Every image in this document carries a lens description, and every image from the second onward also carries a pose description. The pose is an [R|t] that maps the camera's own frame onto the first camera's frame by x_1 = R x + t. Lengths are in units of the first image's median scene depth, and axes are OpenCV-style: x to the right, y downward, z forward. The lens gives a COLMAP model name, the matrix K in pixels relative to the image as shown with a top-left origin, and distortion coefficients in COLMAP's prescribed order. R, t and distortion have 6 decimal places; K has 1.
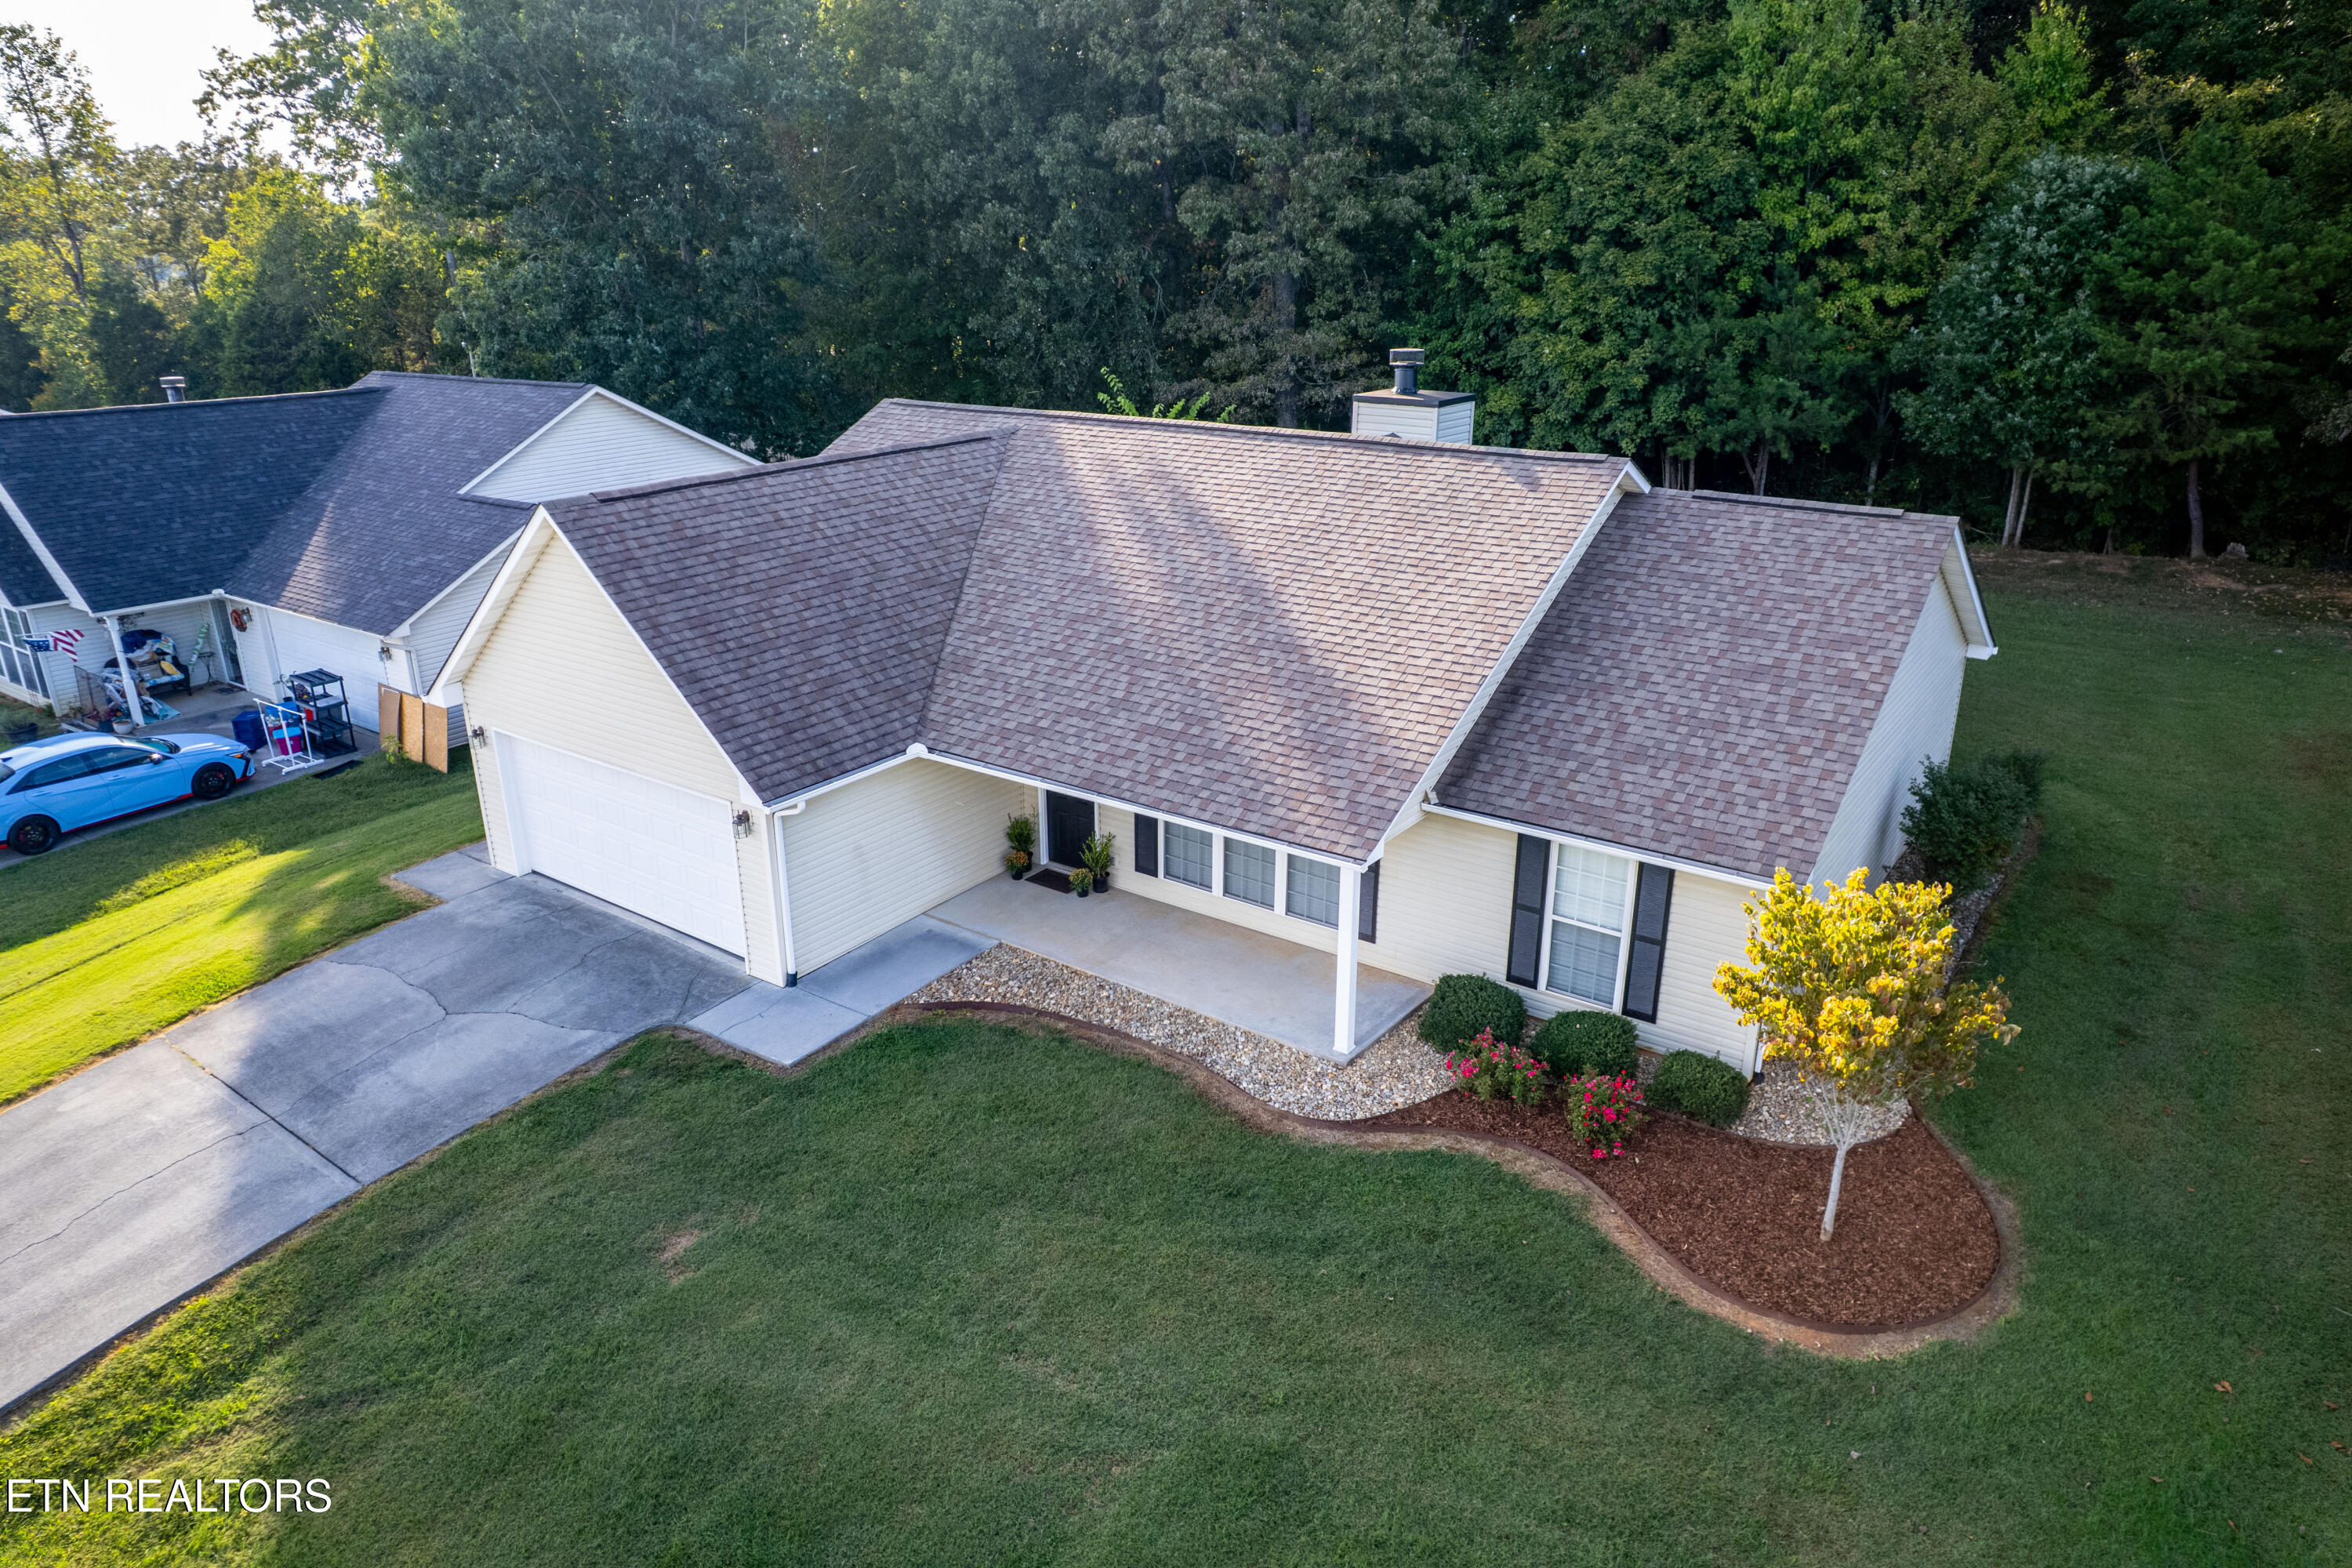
lens RADIAL K [[1520.4, 0, 1165.5], [0, 1520.4, 769.2], [0, 0, 1]] dist [-0.081681, 0.069997]
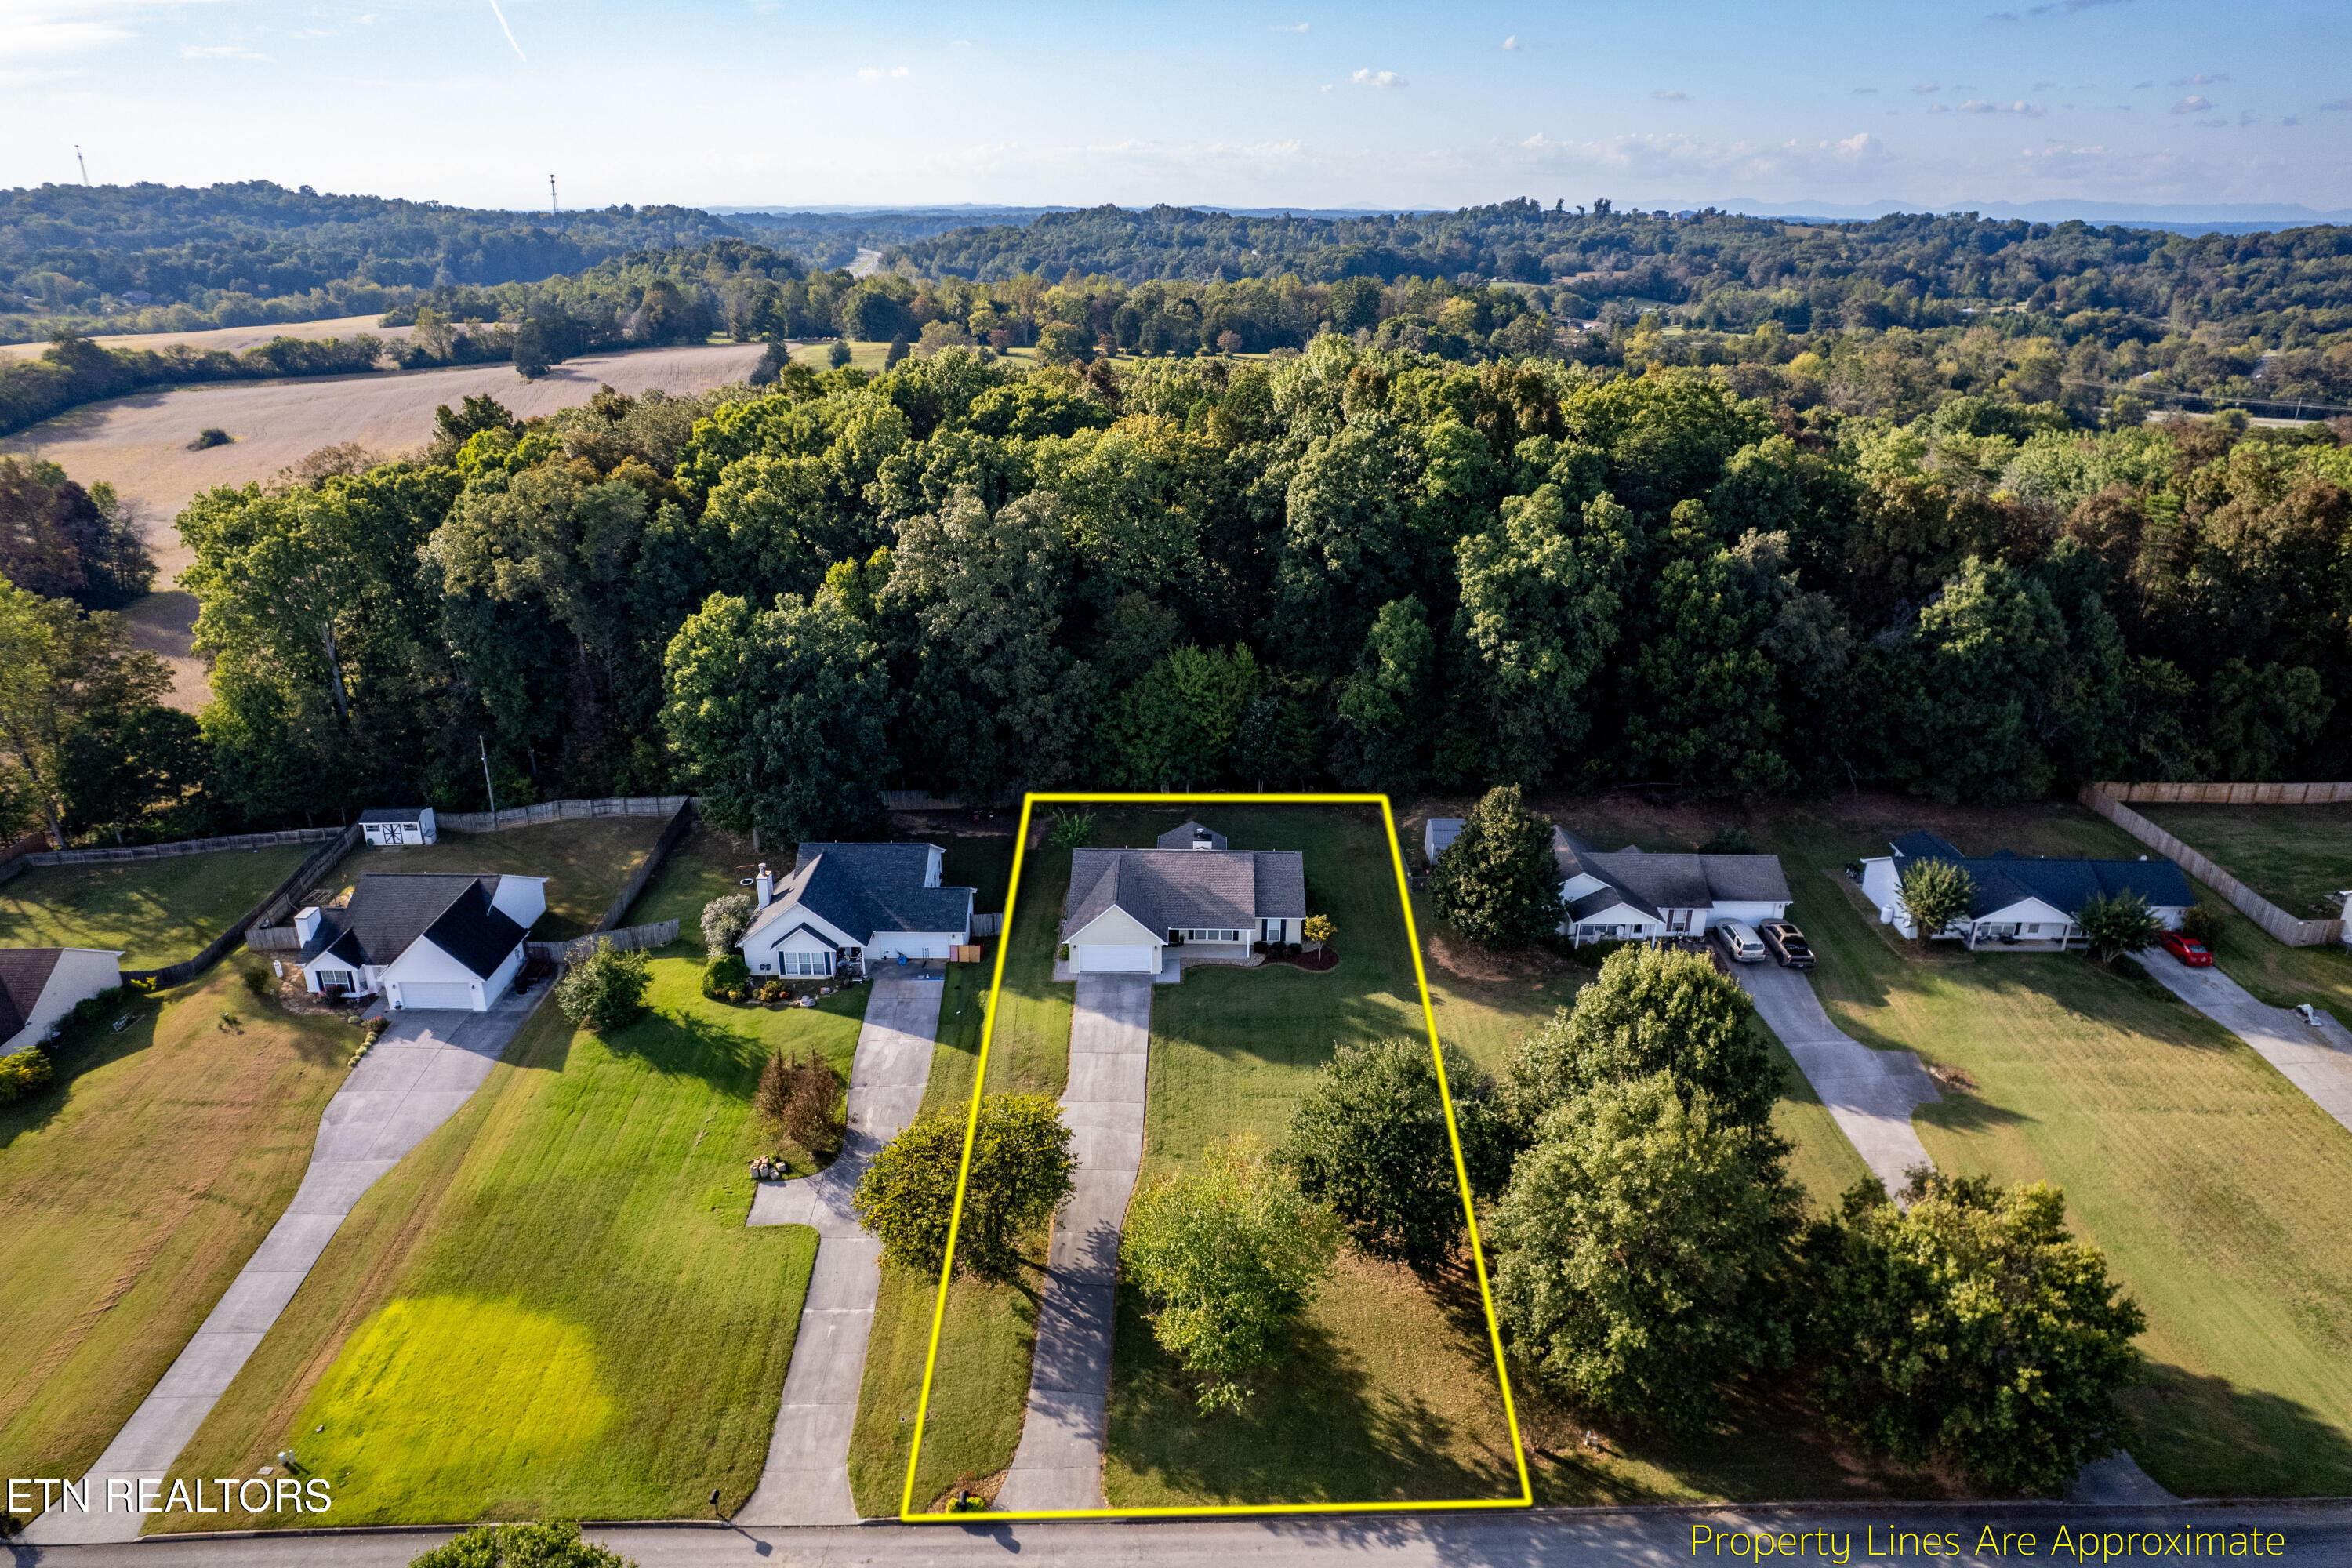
lens RADIAL K [[1520.4, 0, 1165.5], [0, 1520.4, 769.2], [0, 0, 1]] dist [-0.081681, 0.069997]
pose [[0.811178, -0.193446, 0.551878, -1.985159], [0.184905, 0.980132, 0.071778, -0.626471], [-0.554798, 0.043820, 0.830830, -2.343720]]
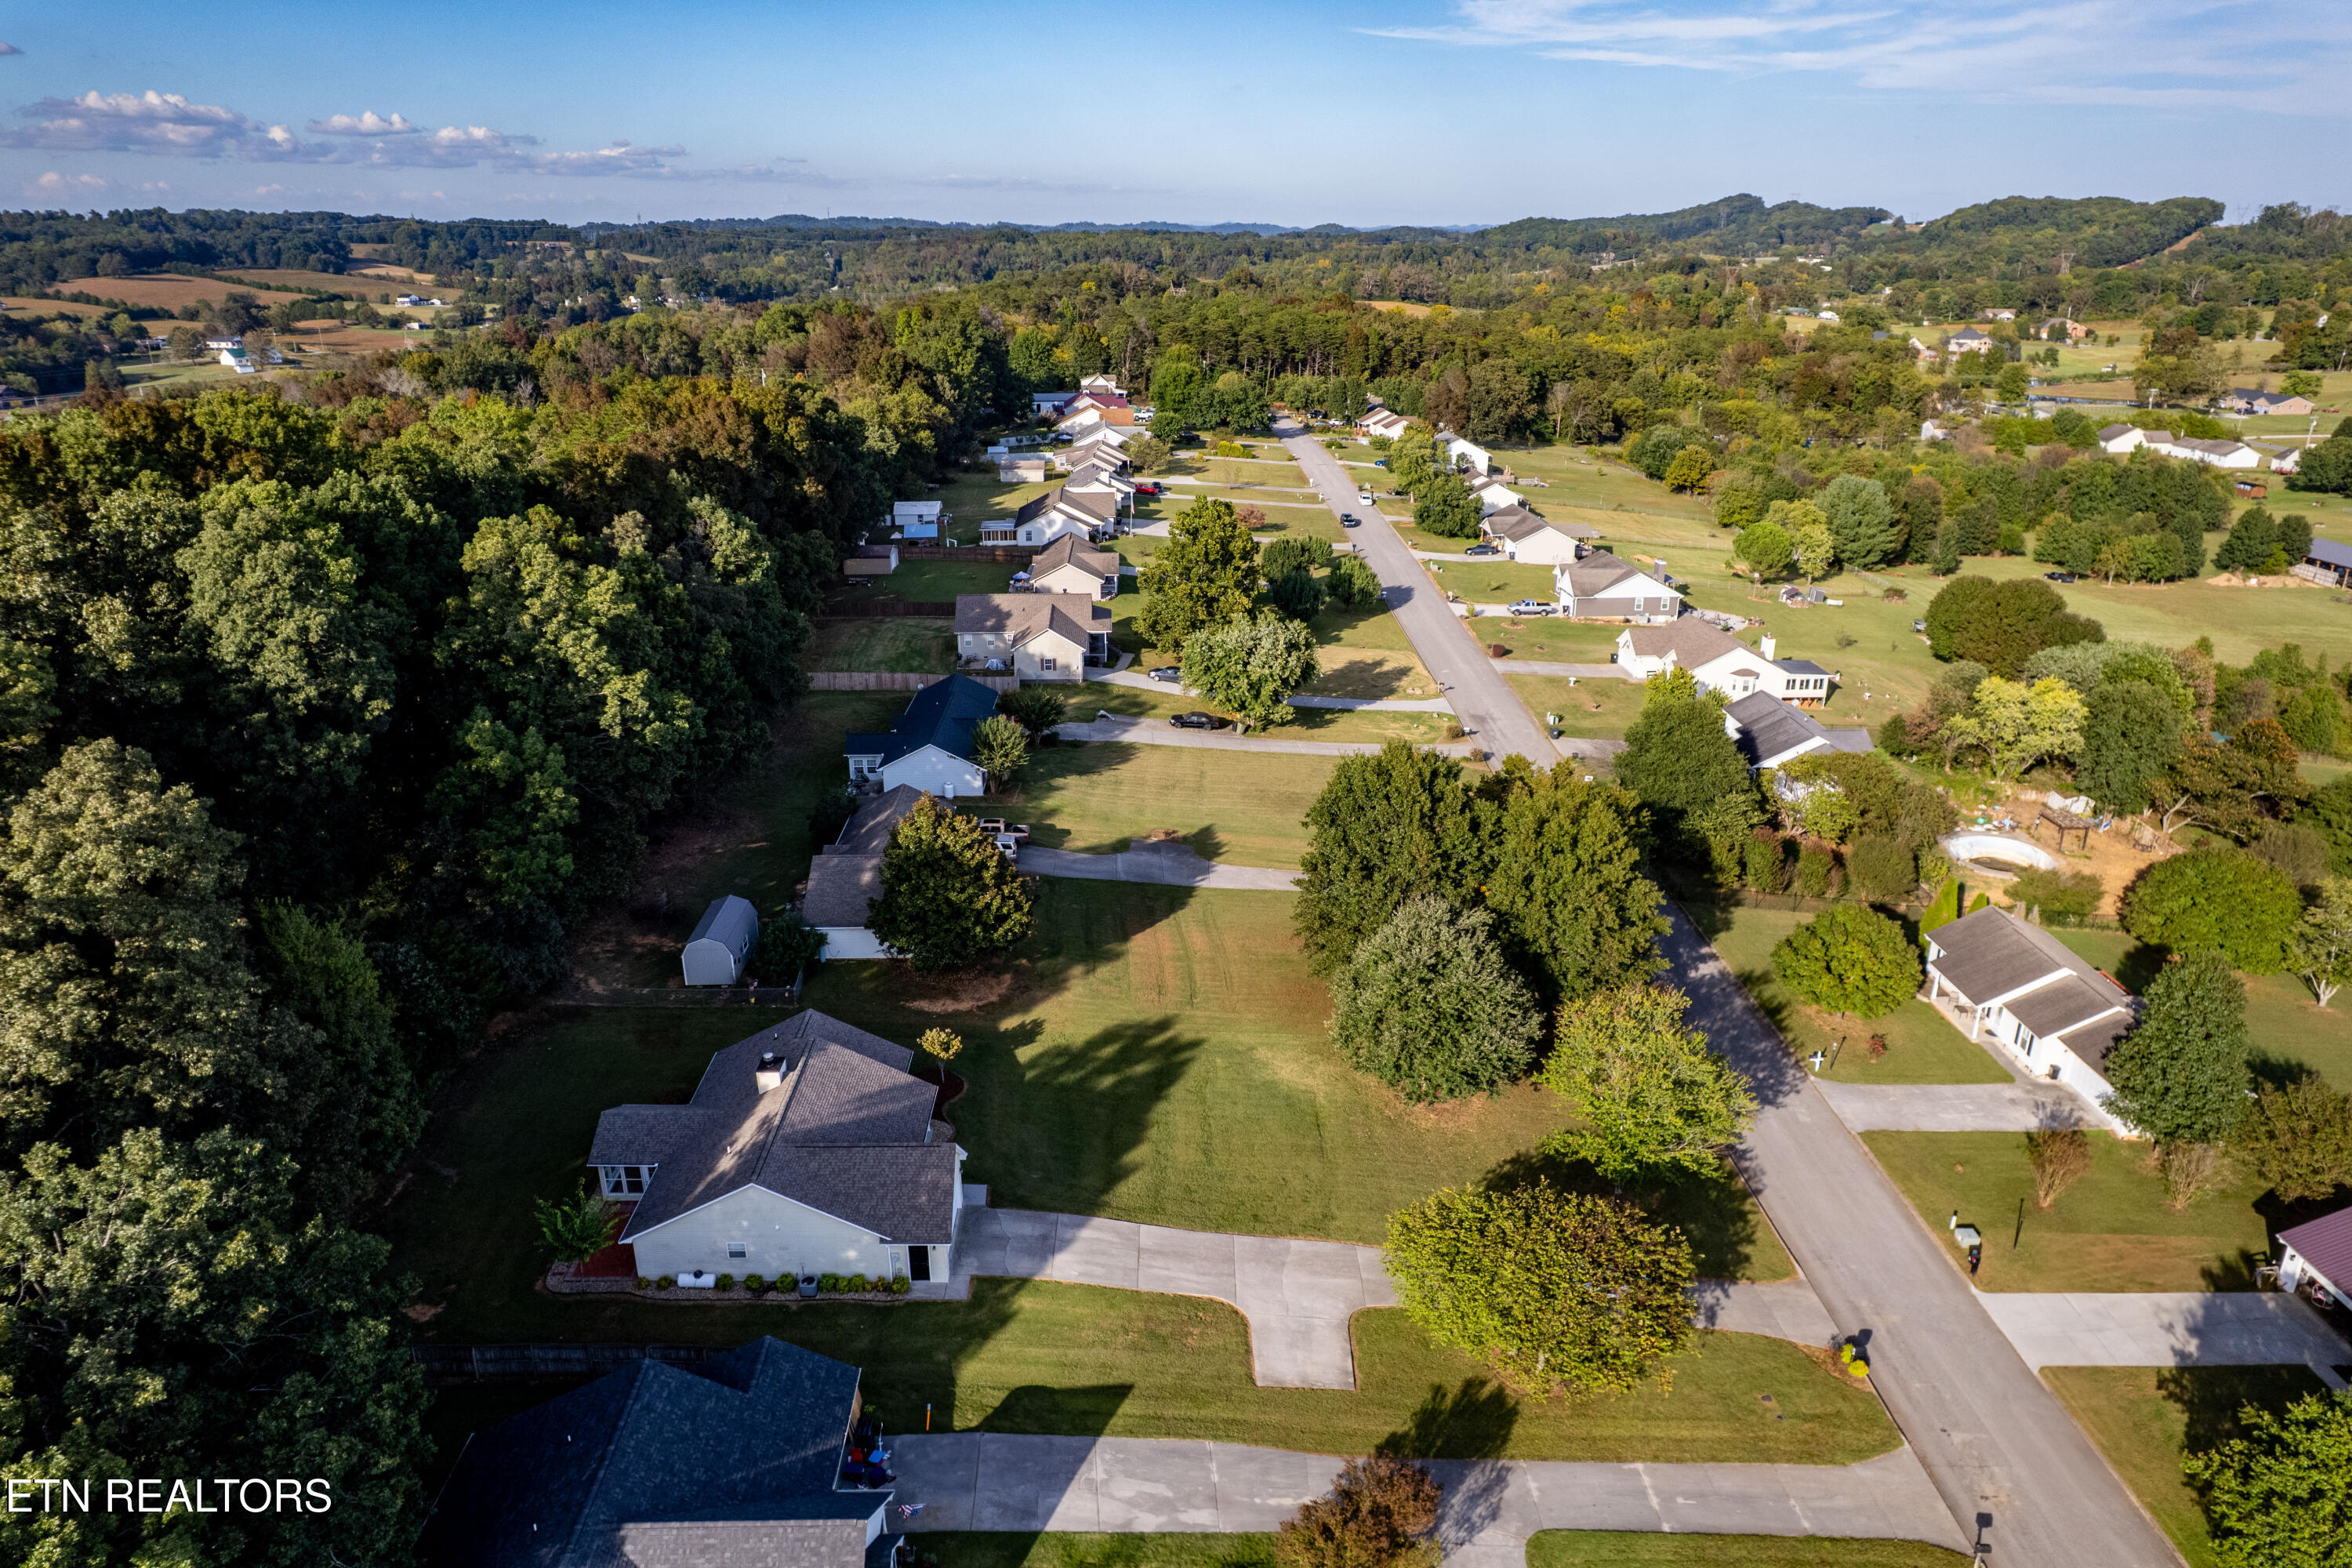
lens RADIAL K [[1520.4, 0, 1165.5], [0, 1520.4, 769.2], [0, 0, 1]] dist [-0.081681, 0.069997]
pose [[-0.604717, -0.280295, 0.745488, -2.063961], [0.256024, 0.817930, 0.515211, -1.744051], [-0.754168, 0.502419, -0.422854, 1.058274]]
